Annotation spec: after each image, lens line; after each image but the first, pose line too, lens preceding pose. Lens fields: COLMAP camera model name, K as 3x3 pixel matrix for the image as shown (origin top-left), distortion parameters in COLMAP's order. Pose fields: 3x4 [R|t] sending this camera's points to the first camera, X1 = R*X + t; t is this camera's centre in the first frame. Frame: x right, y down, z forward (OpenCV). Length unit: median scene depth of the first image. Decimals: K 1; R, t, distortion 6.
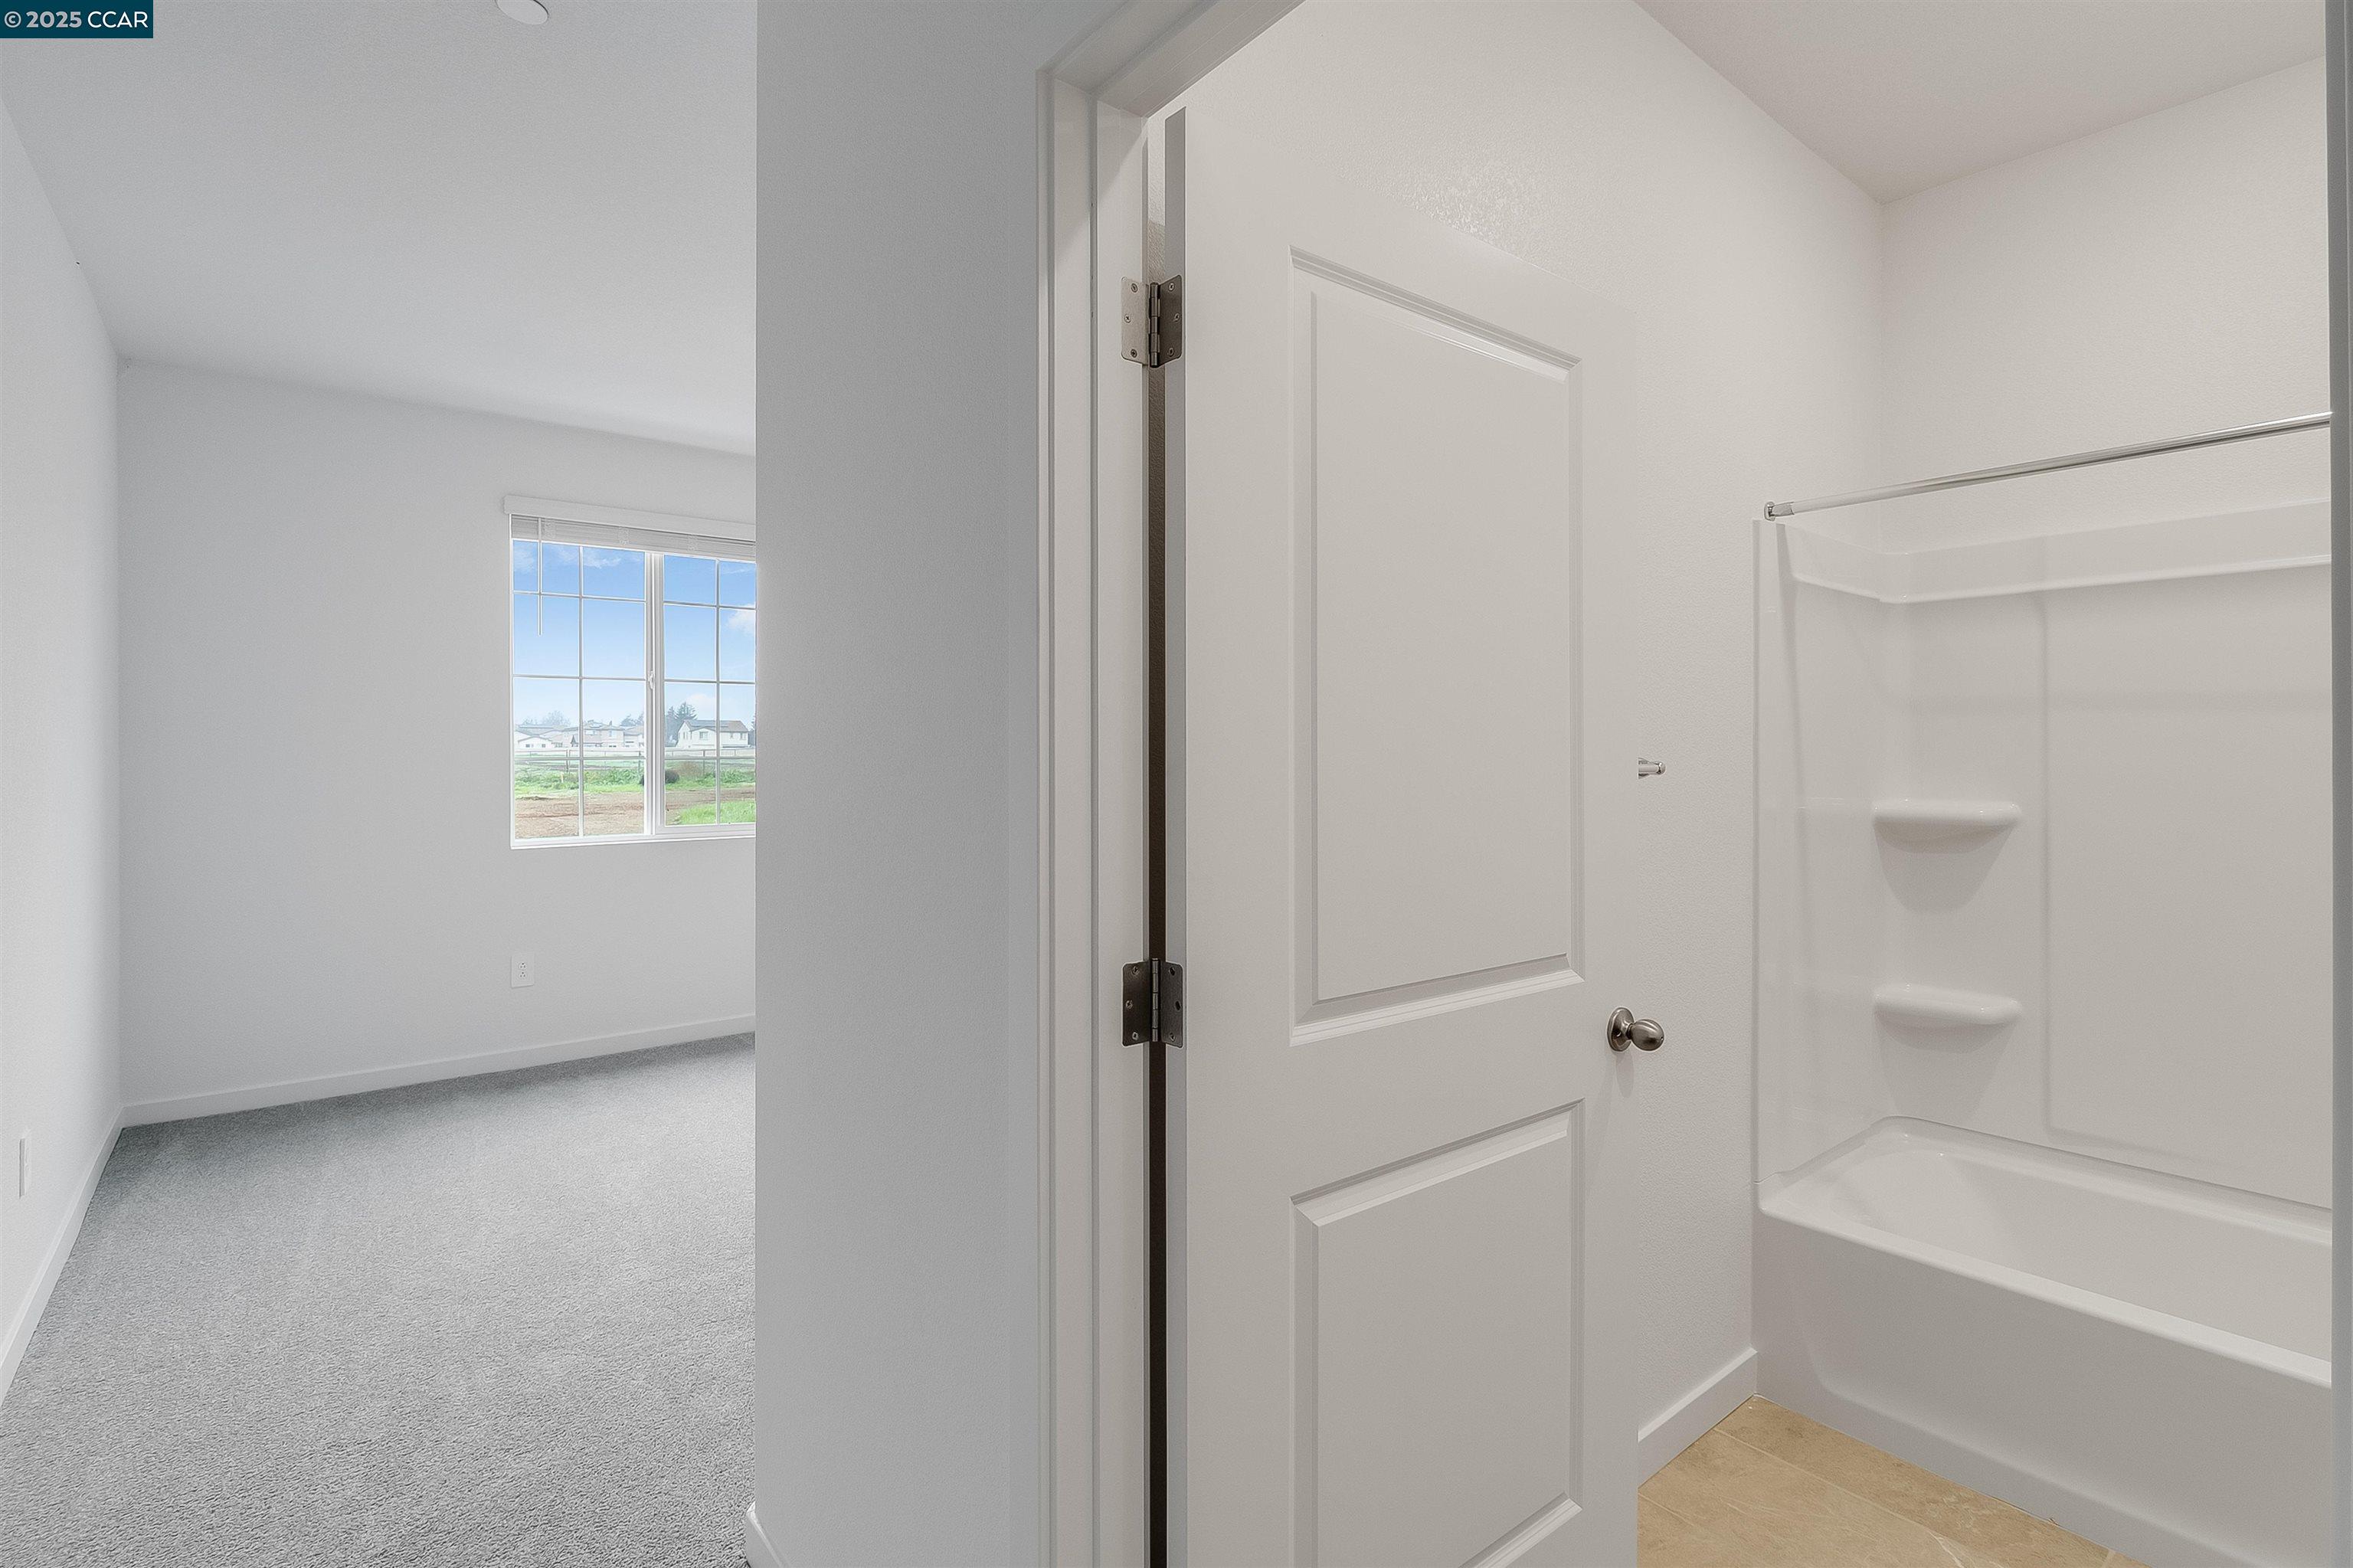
lens RADIAL K [[1112.7, 0, 1188.6], [0, 1112.7, 766.8], [0, 0, 1]] dist [-0.012279, 0.000033]
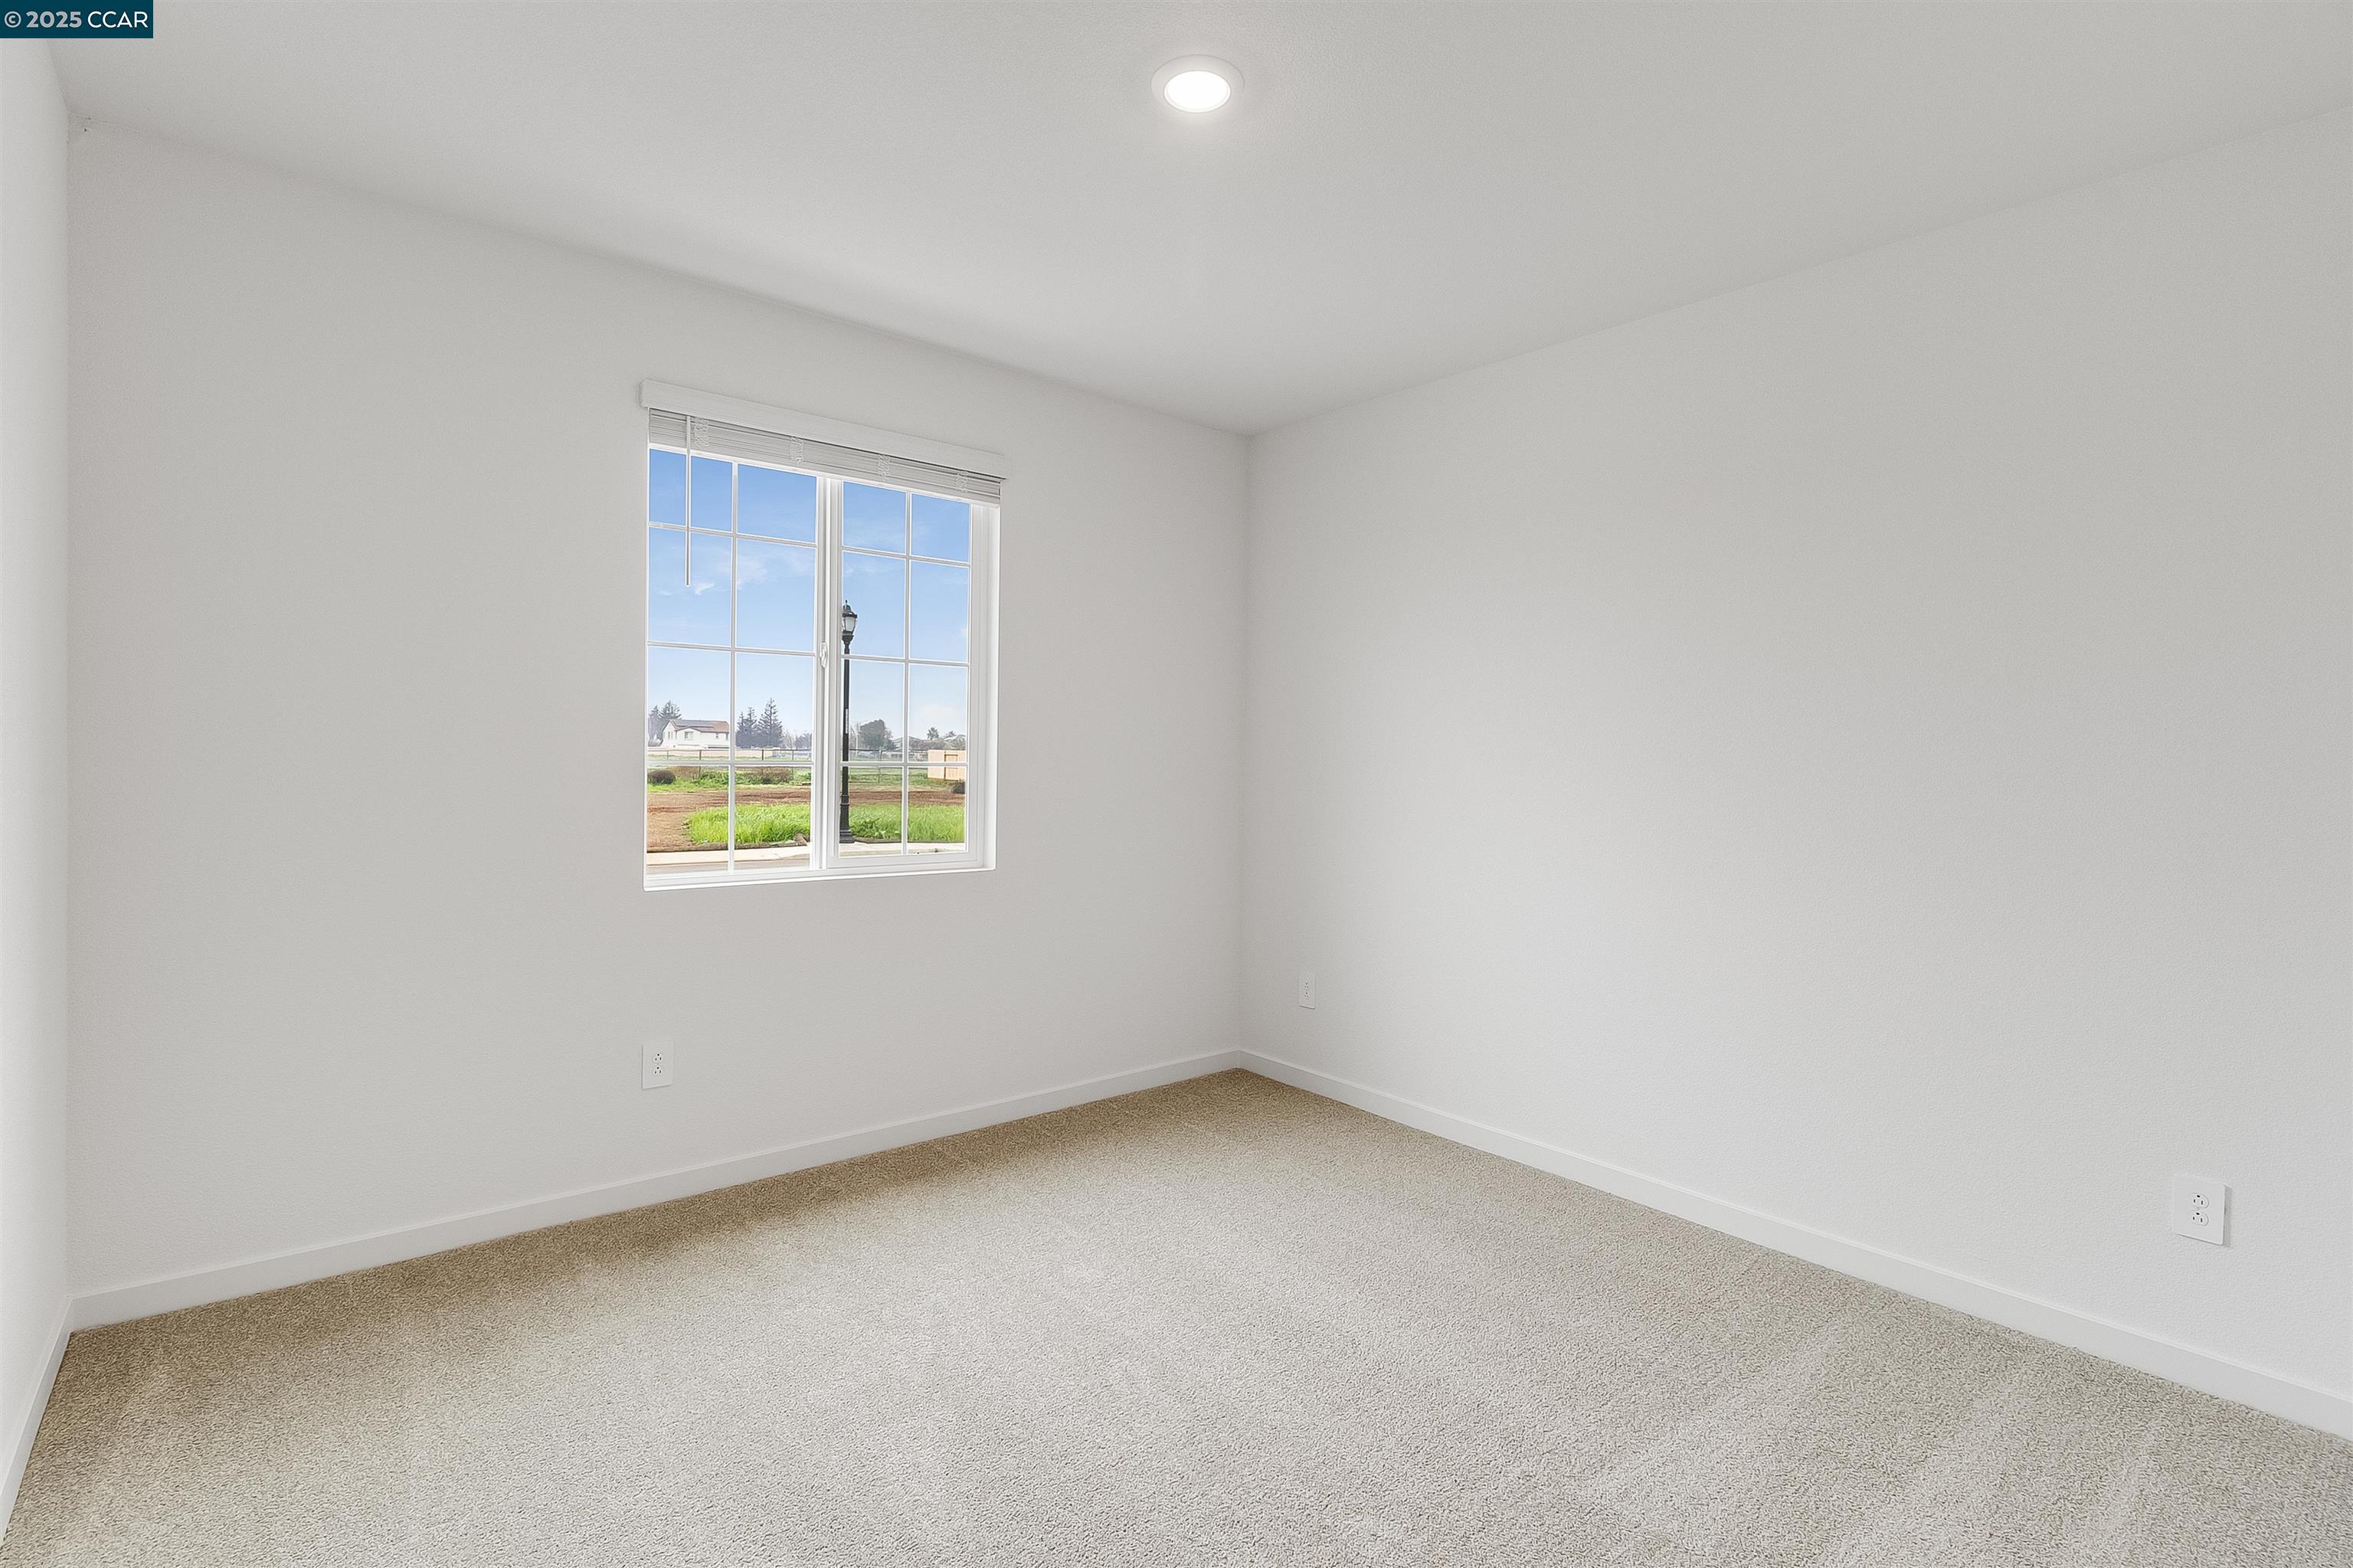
lens RADIAL K [[1079.0, 0, 1139.3], [0, 1079.0, 788.2], [0, 0, 1]] dist [-0.002075, -0.001095]
pose [[0.999849, 0.017235, 0.002293, -0.287571], [-0.017263, 0.999770, 0.012732, -0.004225], [-0.002073, -0.012769, 0.999916, 0.305027]]
